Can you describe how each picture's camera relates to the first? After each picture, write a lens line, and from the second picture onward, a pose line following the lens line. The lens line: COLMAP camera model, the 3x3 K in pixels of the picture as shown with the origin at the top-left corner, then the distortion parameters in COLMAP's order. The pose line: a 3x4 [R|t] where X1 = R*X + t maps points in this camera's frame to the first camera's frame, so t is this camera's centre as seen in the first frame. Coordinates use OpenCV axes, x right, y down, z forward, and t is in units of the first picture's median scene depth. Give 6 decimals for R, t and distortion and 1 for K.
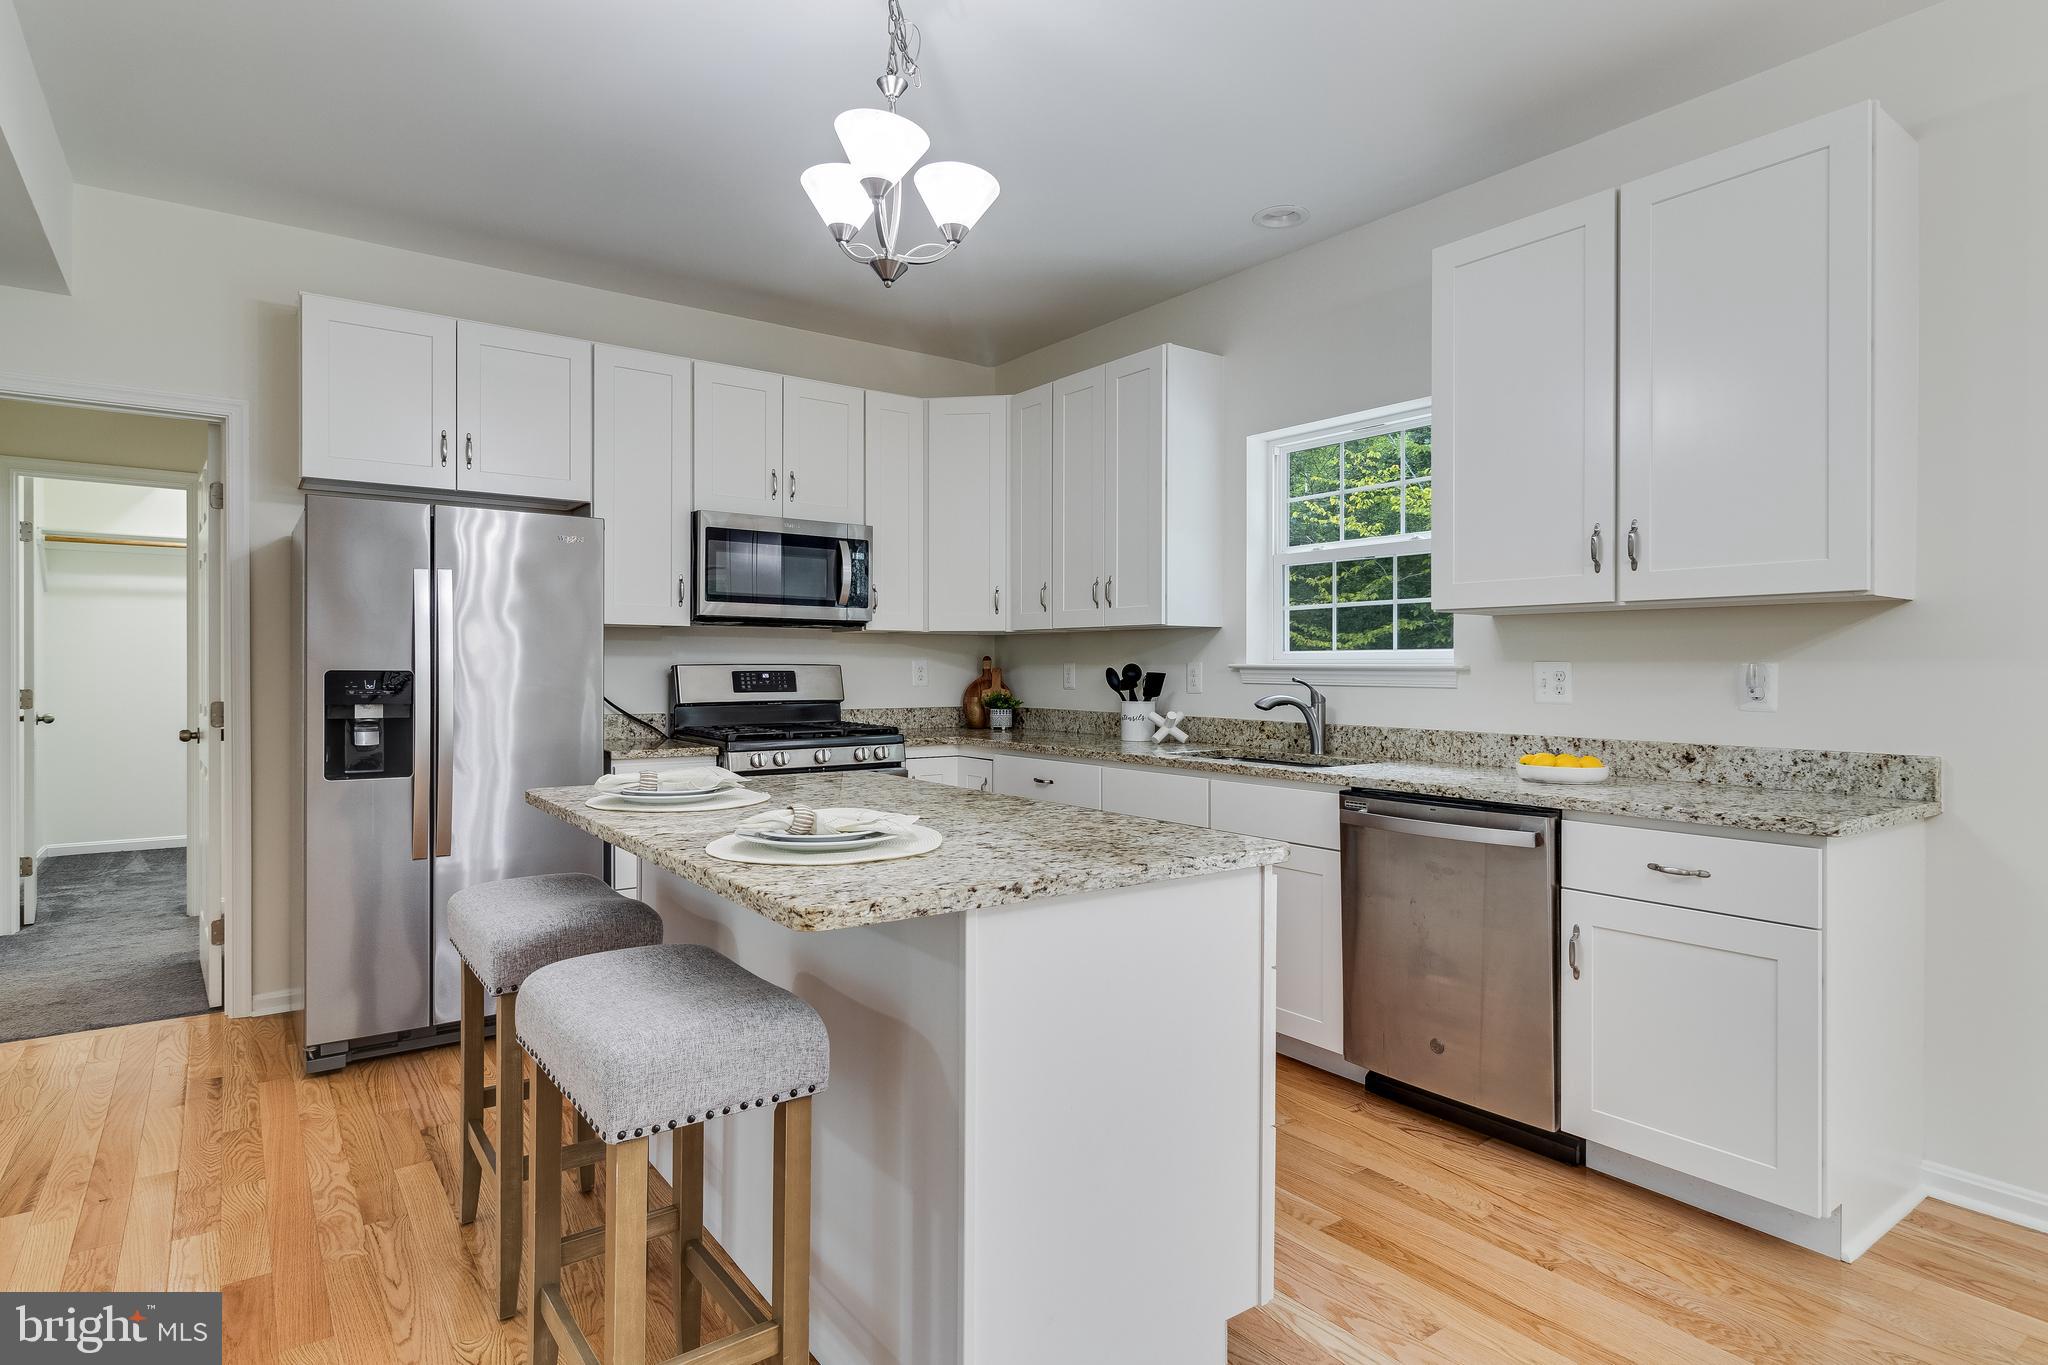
lens RADIAL K [[1116.4, 0, 1027.7], [0, 1116.4, 661.4], [0, 0, 1]] dist [0.000995, 0.000251]
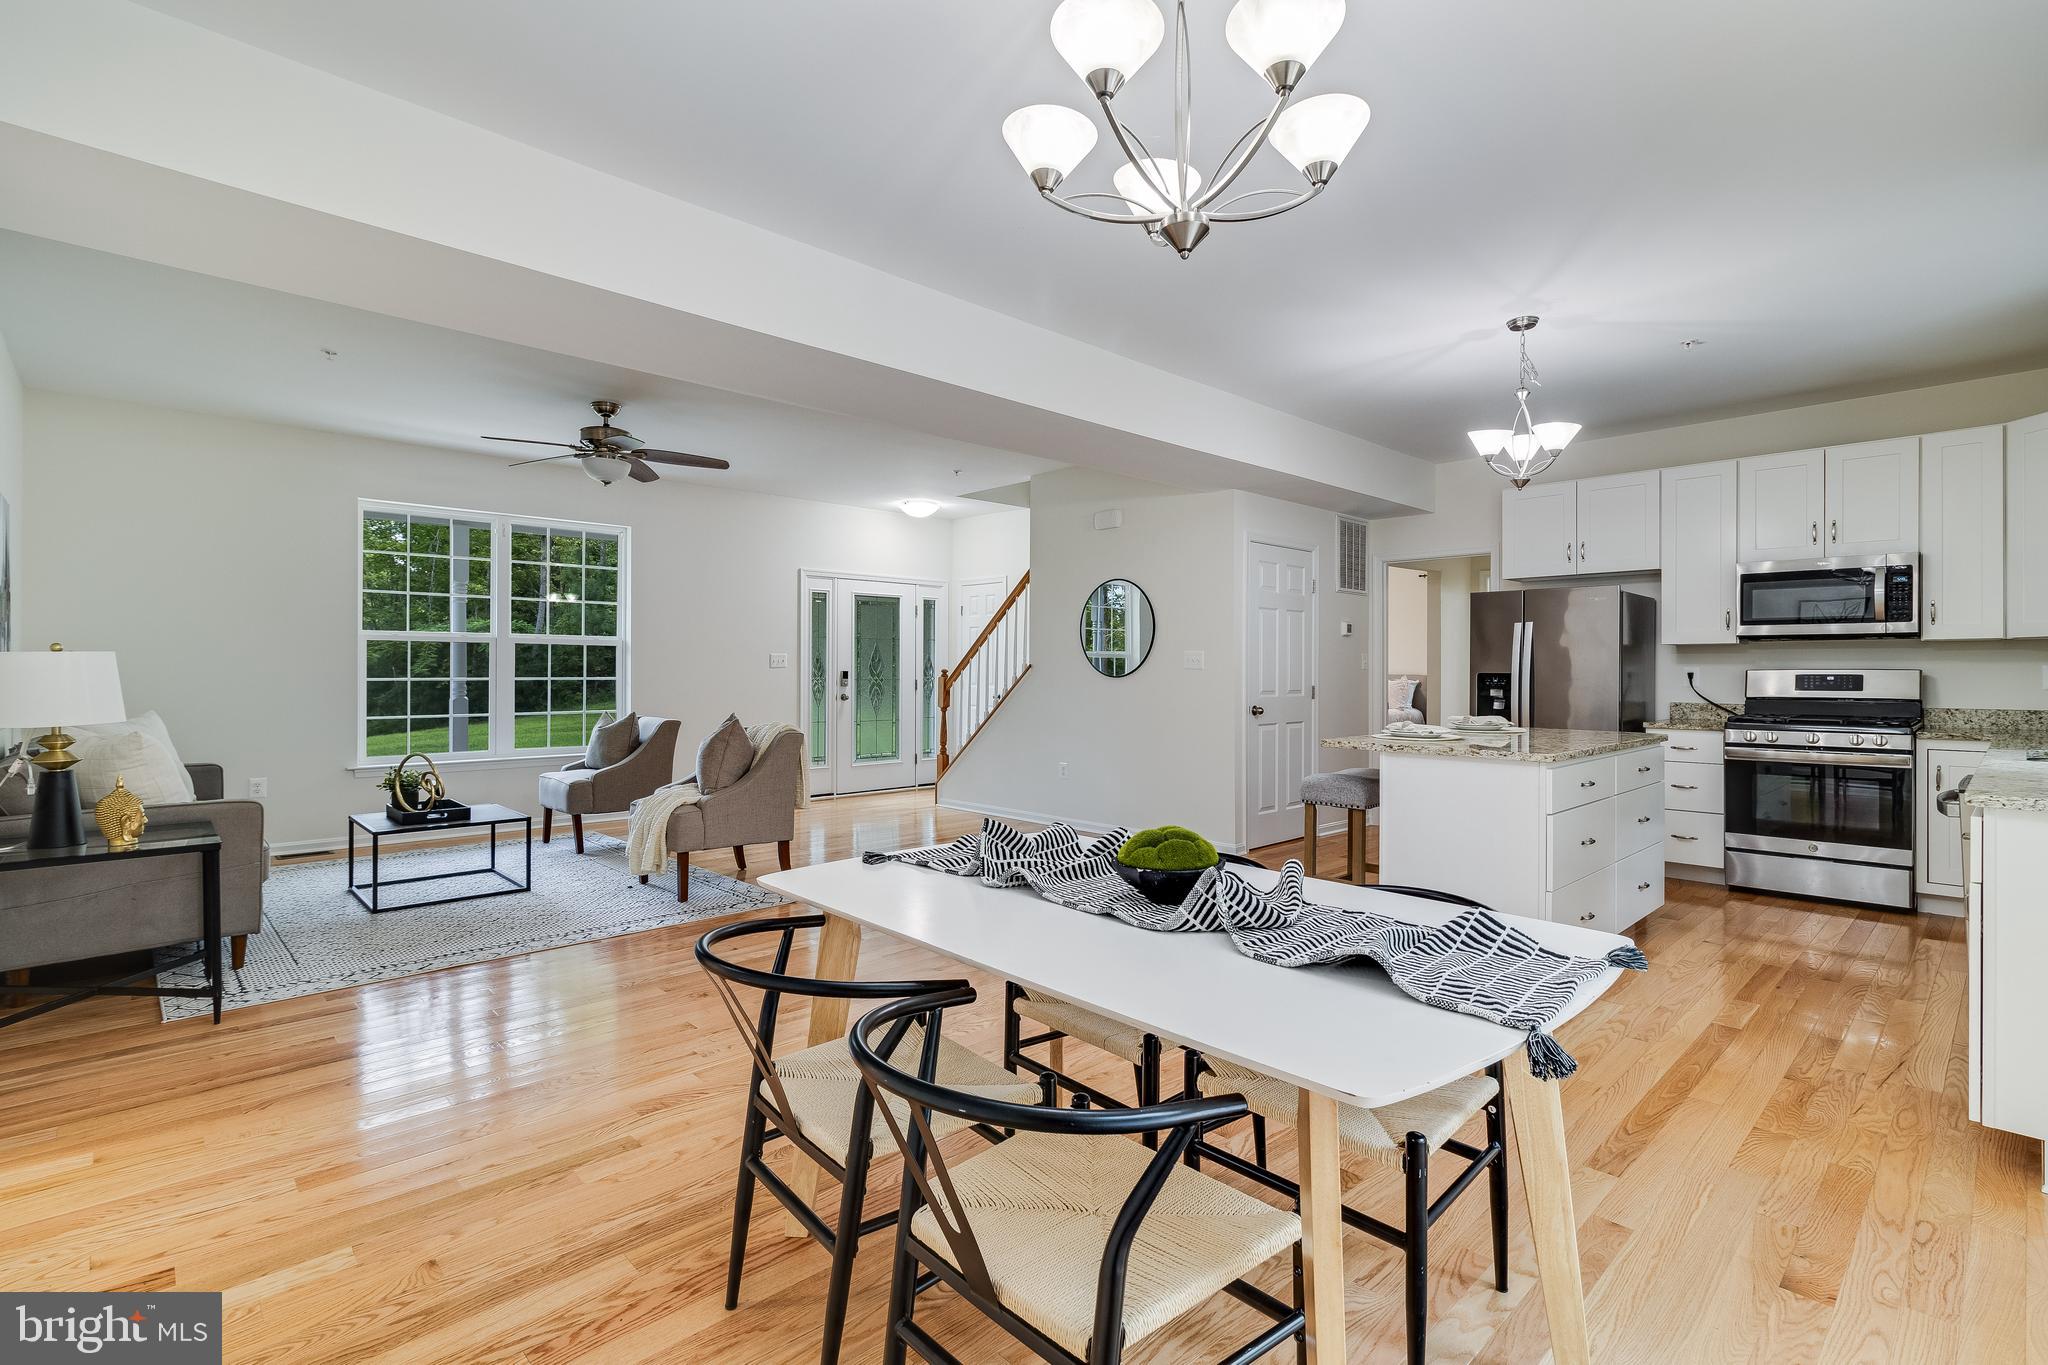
lens RADIAL K [[950.7, 0, 1034.6], [0, 950.7, 688.5], [0, 0, 1]] dist [0.000207, 0.000296]
pose [[0.134183, 0.015600, -0.990834, 1.065835], [0.002261, 0.999869, 0.016048, 0.007066], [0.990954, -0.004394, 0.134130, -0.097407]]
